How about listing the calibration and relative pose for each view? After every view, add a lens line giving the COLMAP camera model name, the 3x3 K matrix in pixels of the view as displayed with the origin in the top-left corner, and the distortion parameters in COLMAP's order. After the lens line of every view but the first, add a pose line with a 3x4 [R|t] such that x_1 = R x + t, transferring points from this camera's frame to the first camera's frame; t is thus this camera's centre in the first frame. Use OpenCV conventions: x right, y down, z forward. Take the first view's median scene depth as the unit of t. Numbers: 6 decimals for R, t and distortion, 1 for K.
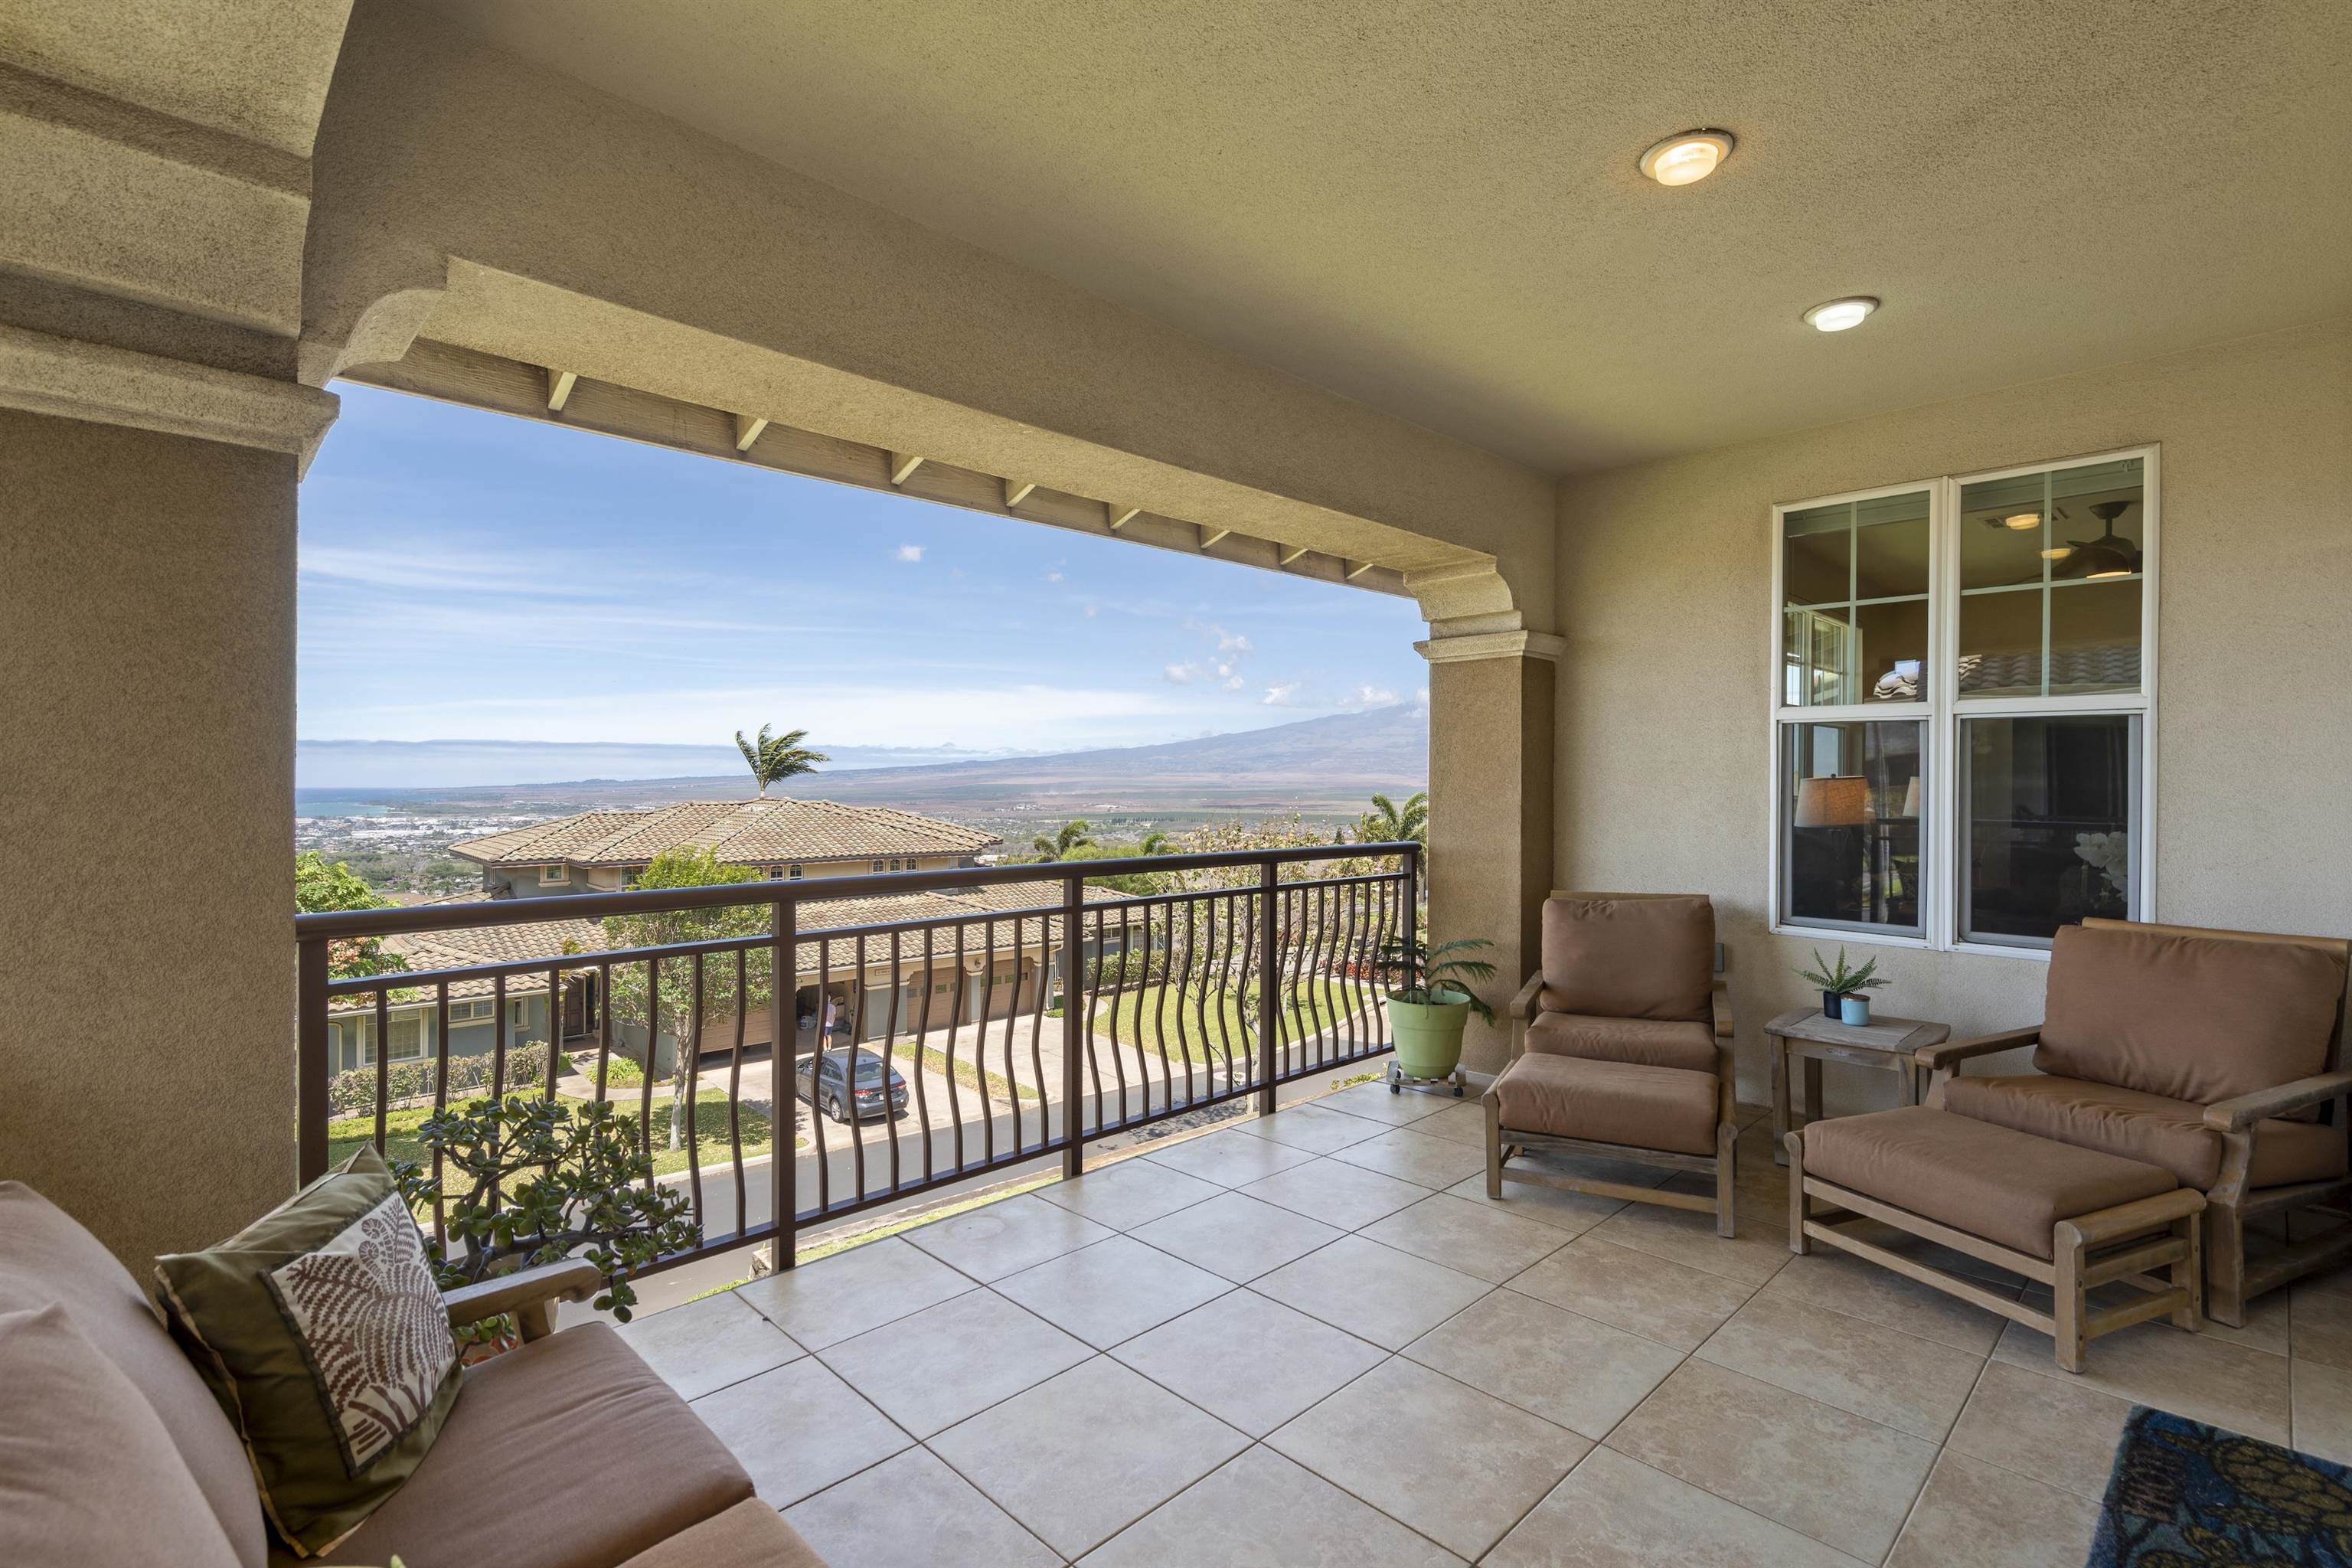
lens RADIAL K [[1061.3, 0, 1176.8], [0, 1061.3, 786.9], [0, 0, 1]] dist [-0.008530, 0.001825]
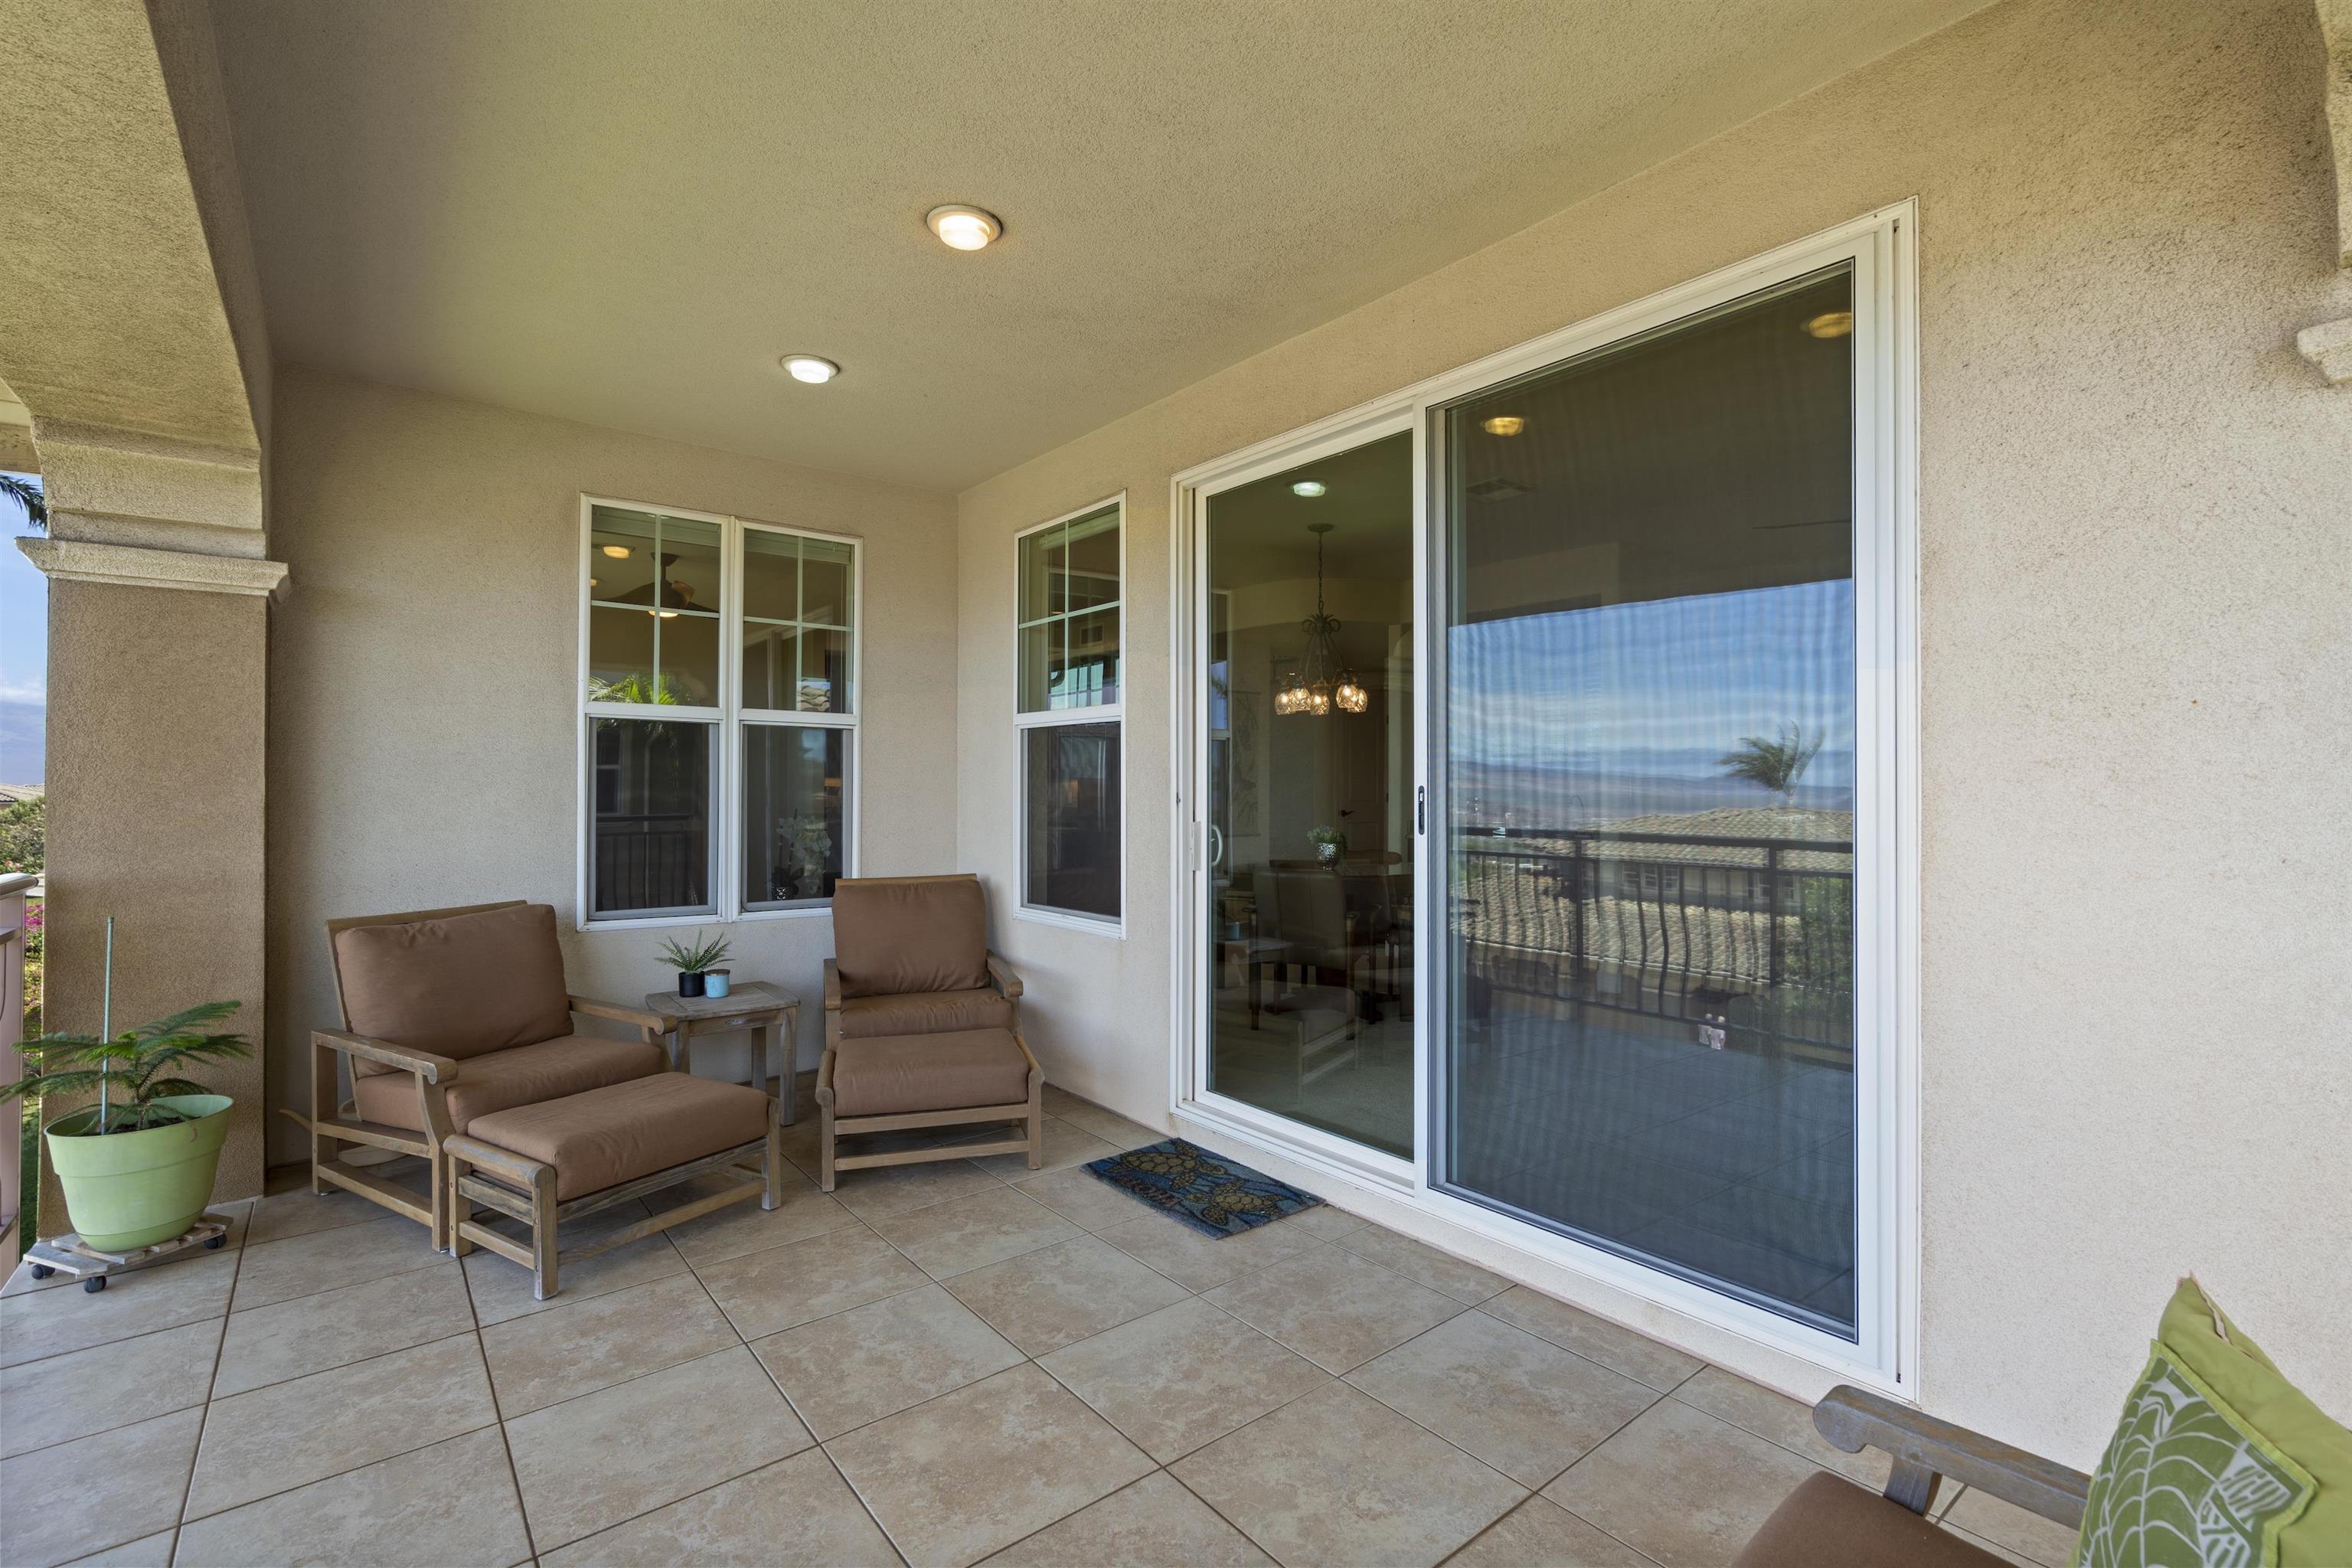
lens RADIAL K [[1061.3, 0, 1143.1], [0, 1061.3, 788.3], [0, 0, 1]] dist [-0.008530, 0.001825]
pose [[0.113338, -0.001504, 0.993555, -0.447105], [0.005194, 0.999986, 0.000922, 0.010319], [-0.993543, 0.005056, 0.113344, 0.481892]]
